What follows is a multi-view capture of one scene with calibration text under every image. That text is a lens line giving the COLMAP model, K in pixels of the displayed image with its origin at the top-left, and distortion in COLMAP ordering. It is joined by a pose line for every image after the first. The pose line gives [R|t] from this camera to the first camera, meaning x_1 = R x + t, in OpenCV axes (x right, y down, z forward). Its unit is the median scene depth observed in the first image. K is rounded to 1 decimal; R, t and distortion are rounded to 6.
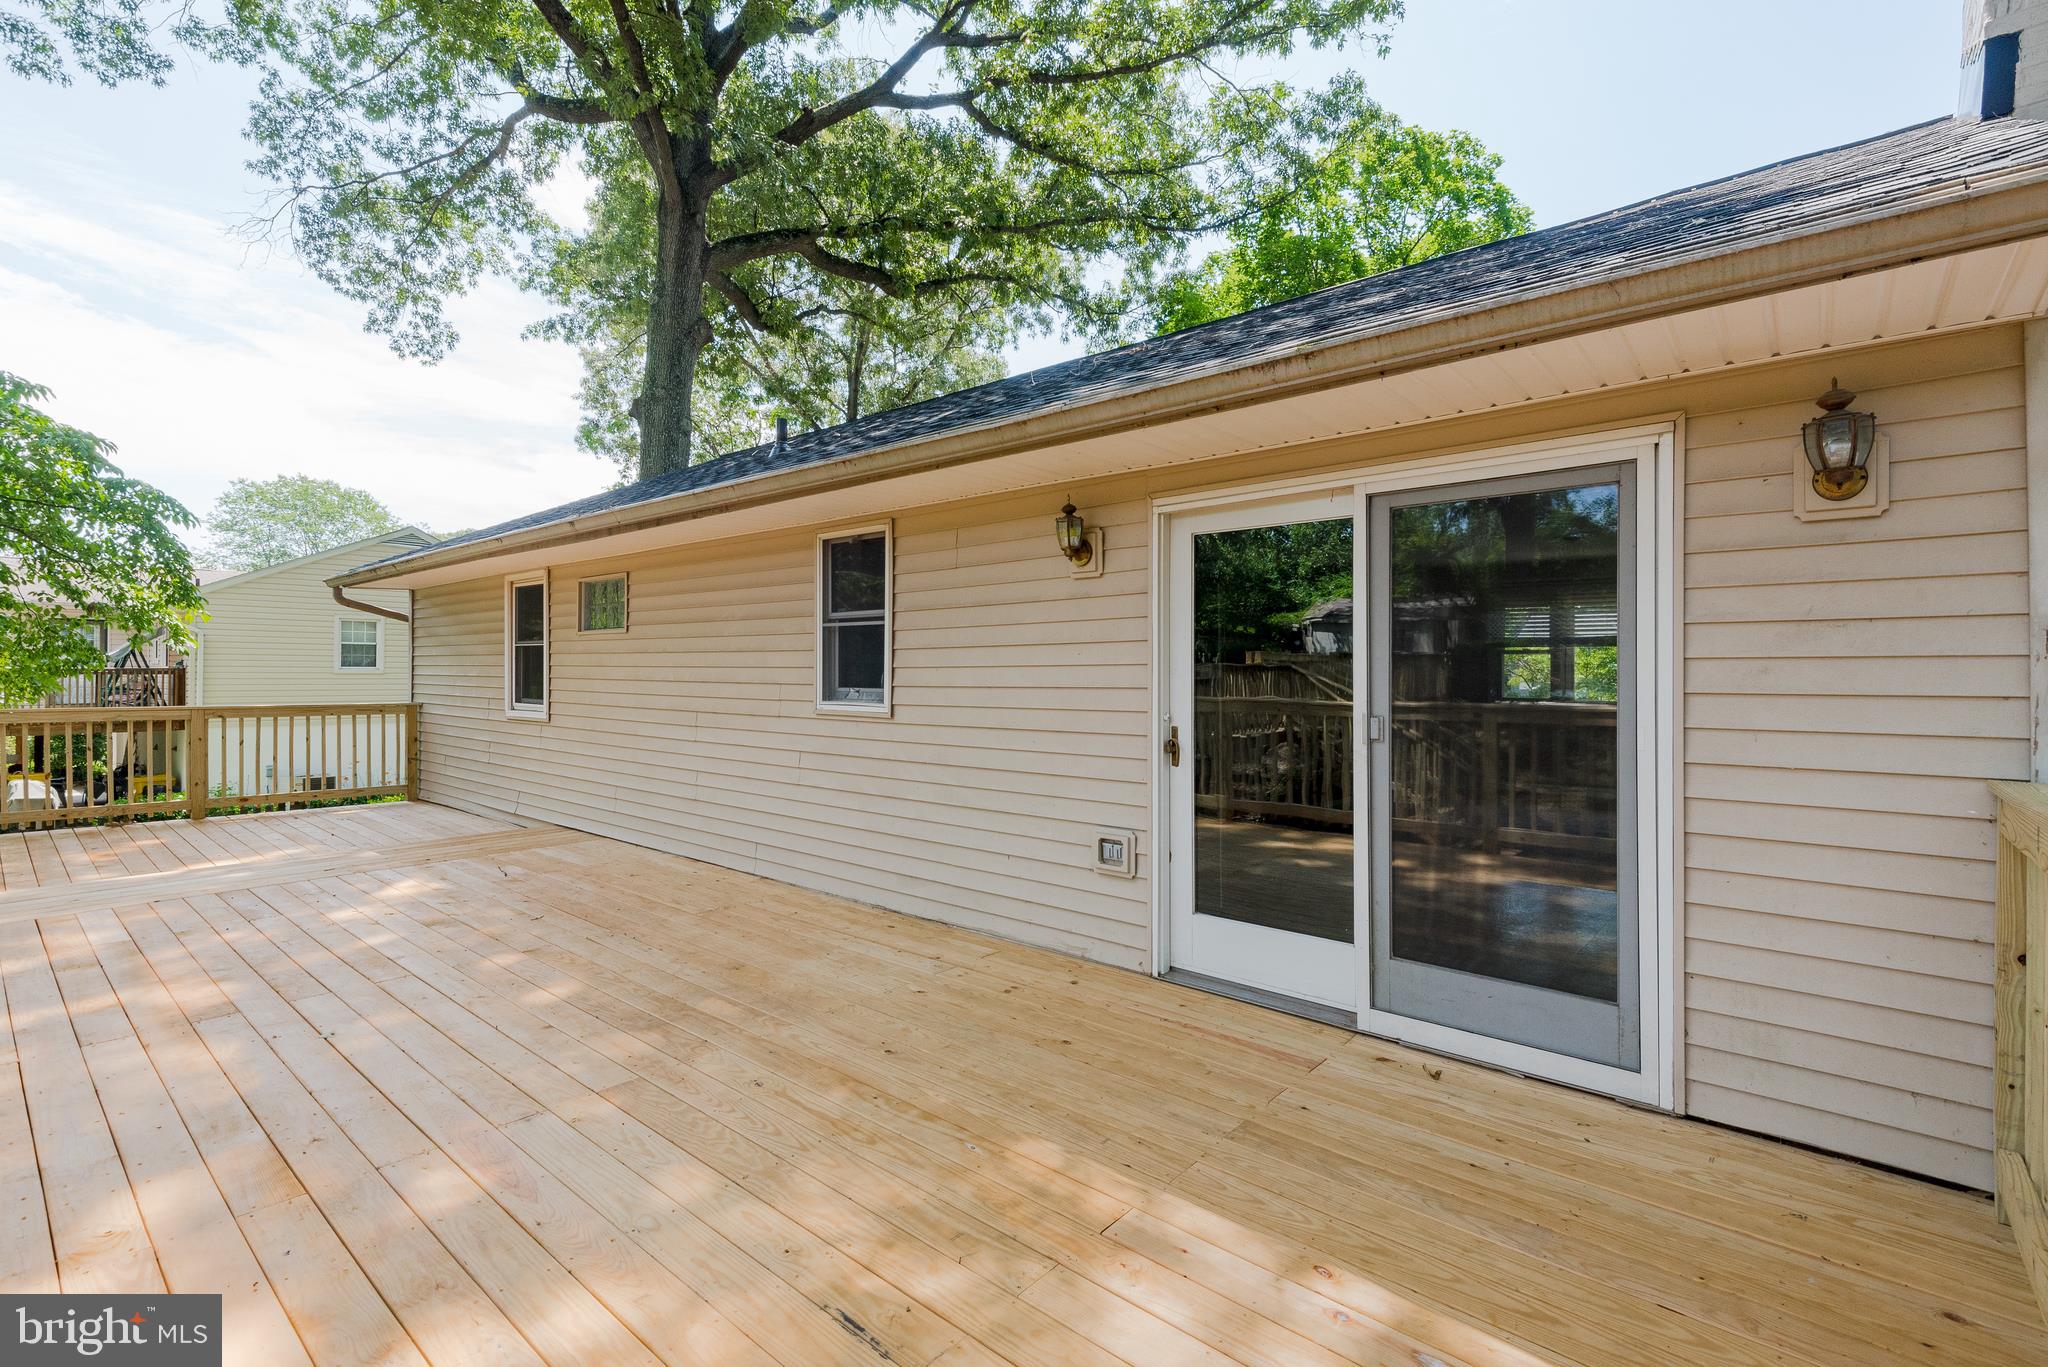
lens RADIAL K [[953.6, 0, 1024.2], [0, 953.6, 675.1], [0, 0, 1]] dist [0.003571, -0.000956]
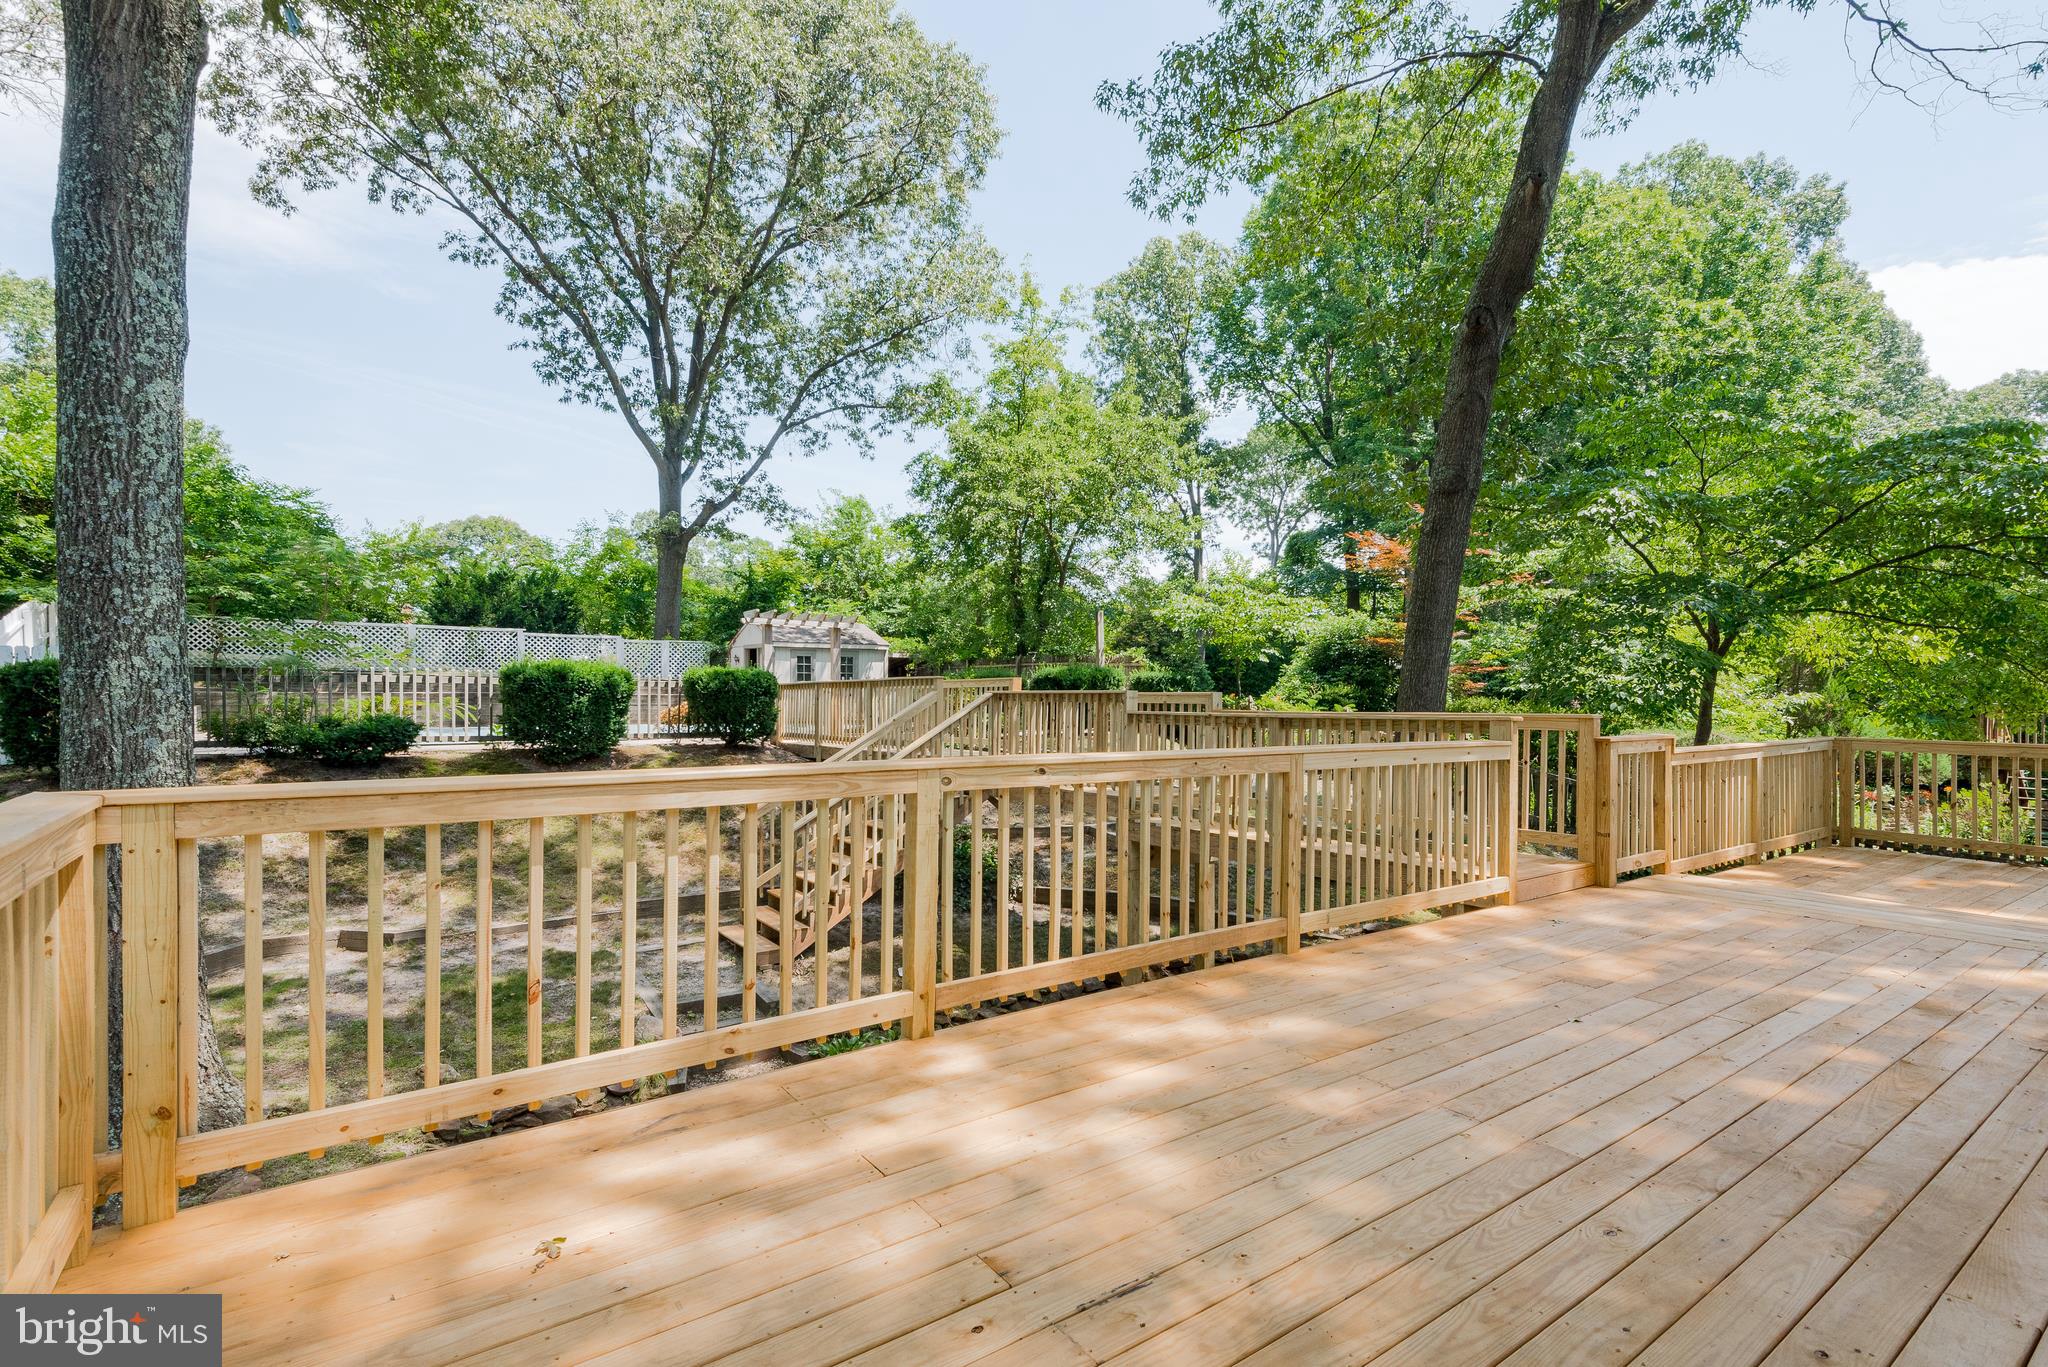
lens RADIAL K [[953.6, 0, 1015.4], [0, 953.6, 693.7], [0, 0, 1]] dist [0.003571, -0.000956]
pose [[-0.227188, -0.001769, -0.973849, 0.562563], [-0.010579, 0.999944, 0.000652, 0.004200], [0.973794, 0.010451, -0.227194, 0.701501]]
